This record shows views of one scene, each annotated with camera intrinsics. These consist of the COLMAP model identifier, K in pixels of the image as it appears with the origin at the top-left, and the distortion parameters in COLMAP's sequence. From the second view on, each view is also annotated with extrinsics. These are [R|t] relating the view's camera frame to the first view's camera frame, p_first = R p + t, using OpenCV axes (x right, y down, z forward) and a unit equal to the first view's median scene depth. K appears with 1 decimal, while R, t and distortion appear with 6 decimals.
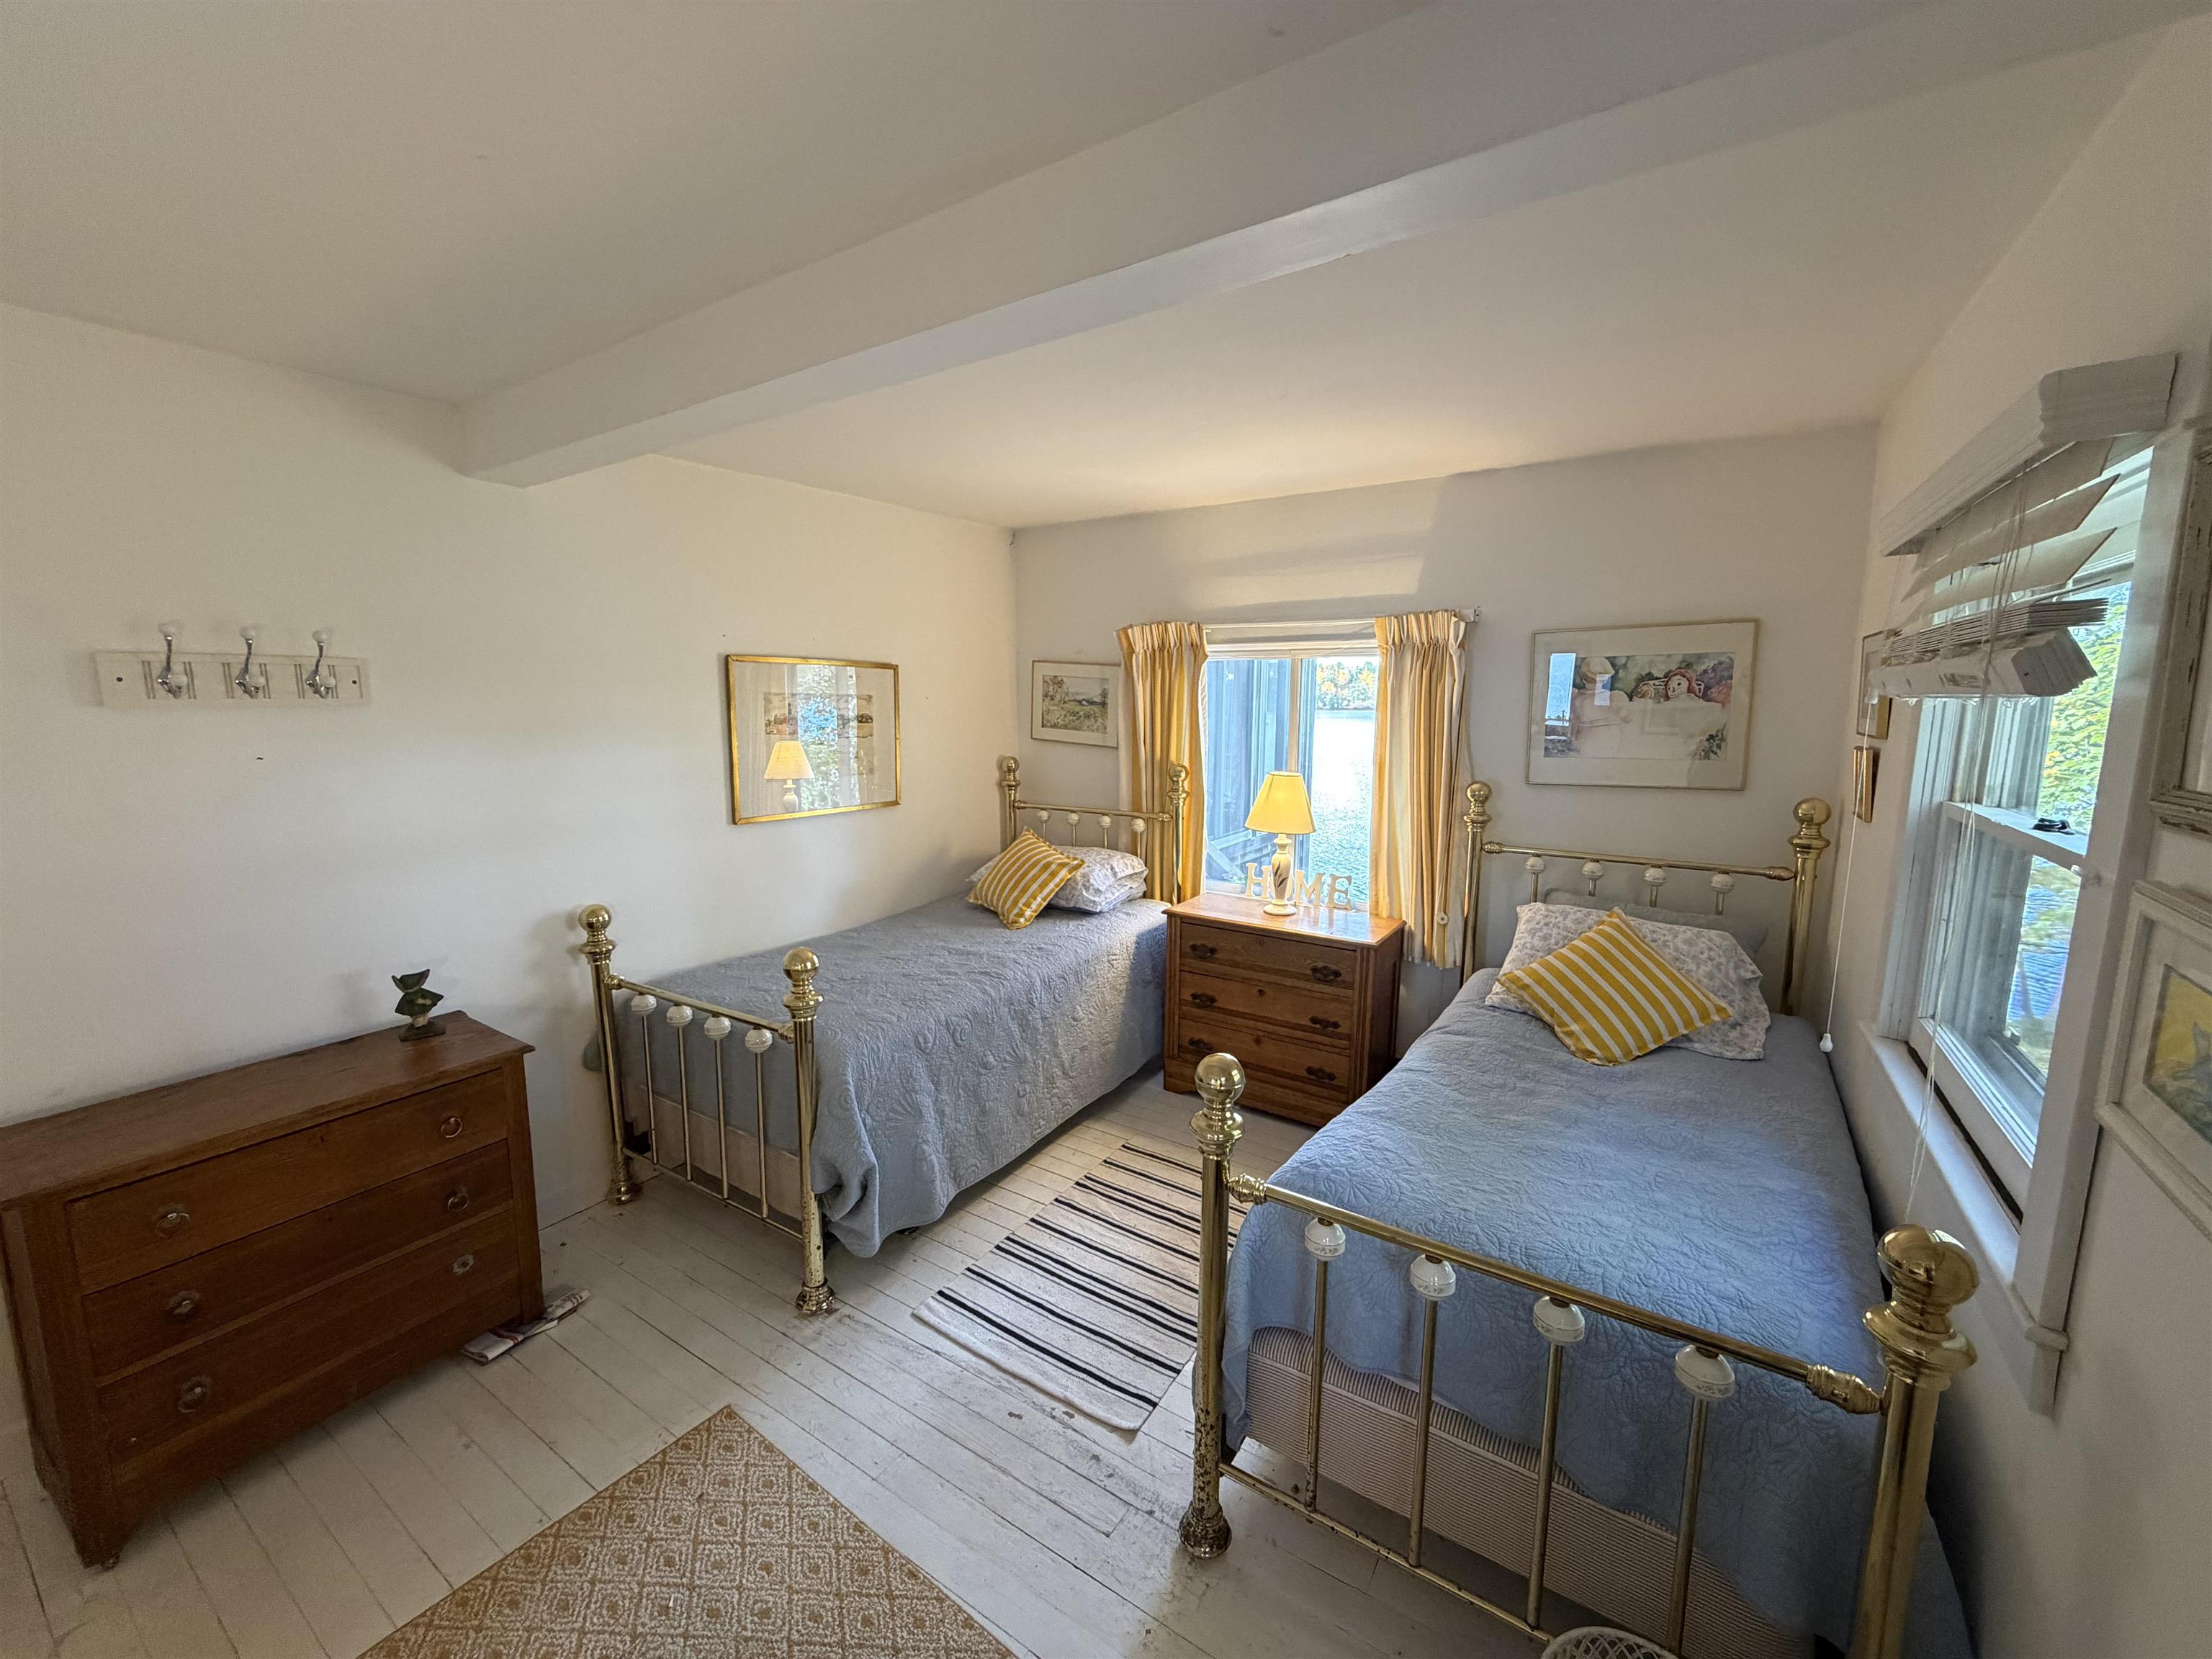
lens RADIAL K [[882.9, 0, 1103.9], [0, 882.9, 827.5], [0, 0, 1]] dist [-0.001658, -0.000049]
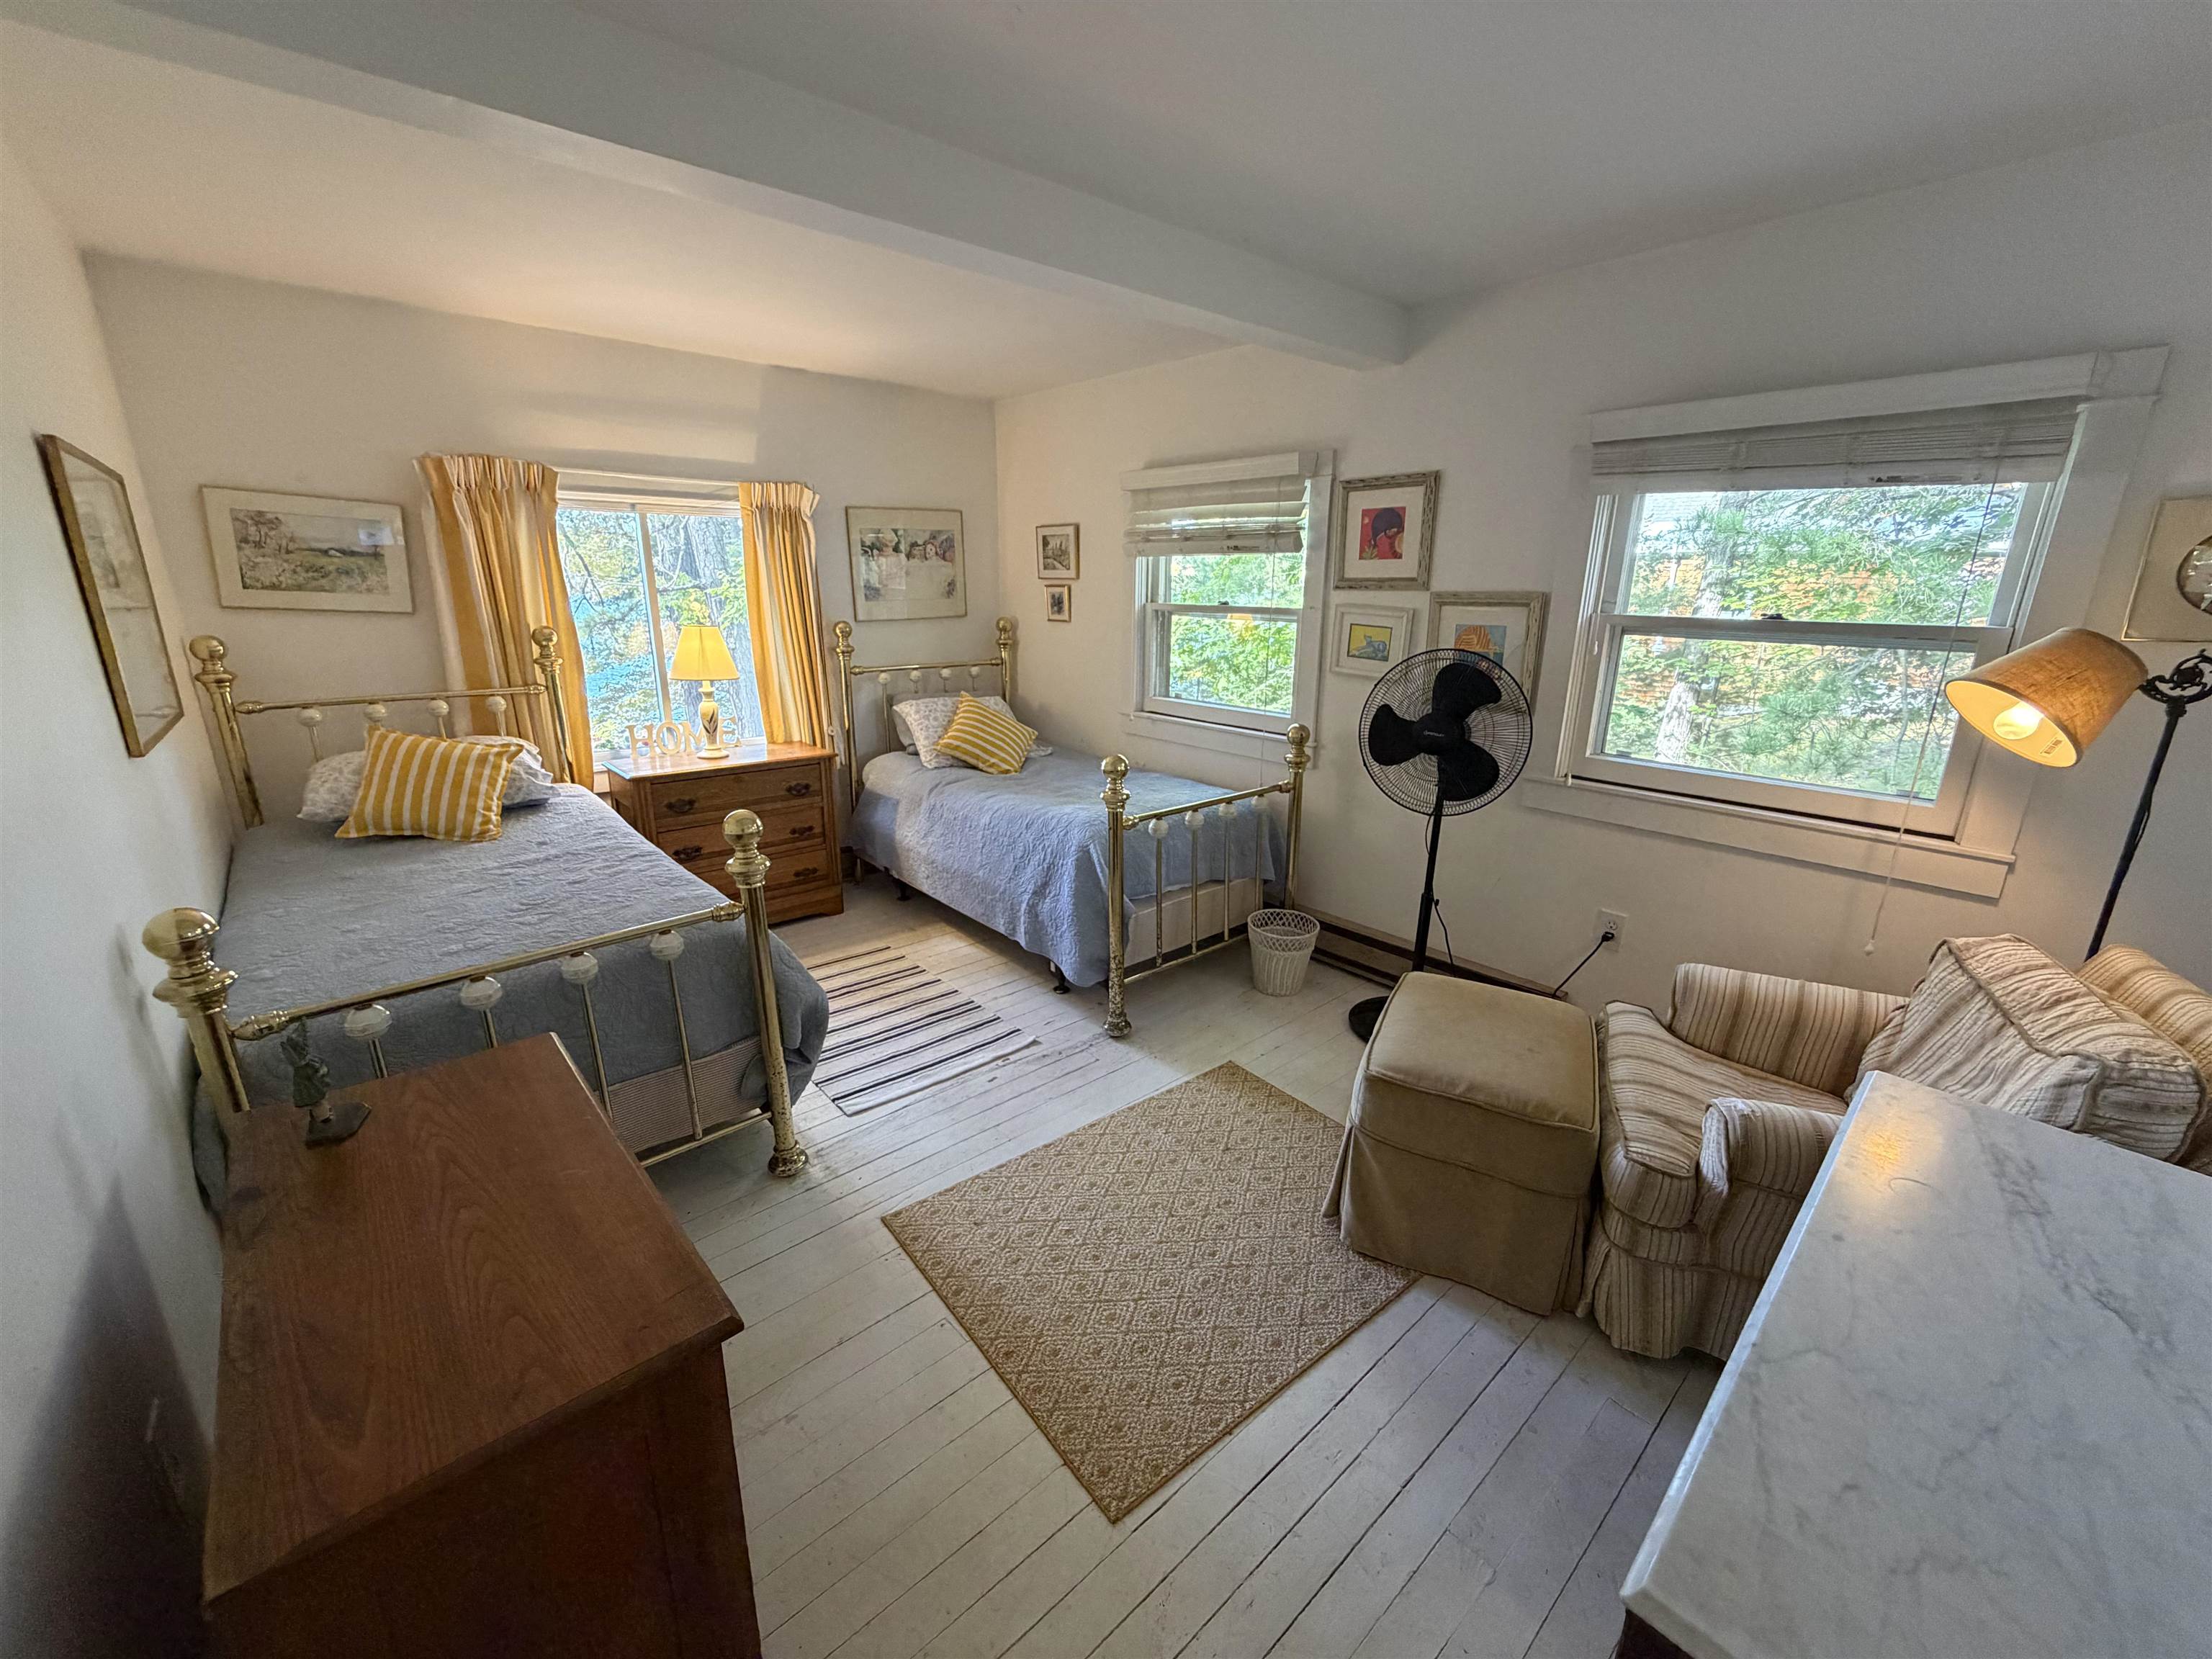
lens RADIAL K [[882.9, 0, 1109.3], [0, 882.9, 830.7], [0, 0, 1]] dist [-0.001658, -0.000049]
pose [[0.259304, -0.264097, 0.928986, -0.766045], [0.134660, 0.962377, 0.236002, -0.007812], [-0.956362, 0.063901, 0.285111, 0.249466]]
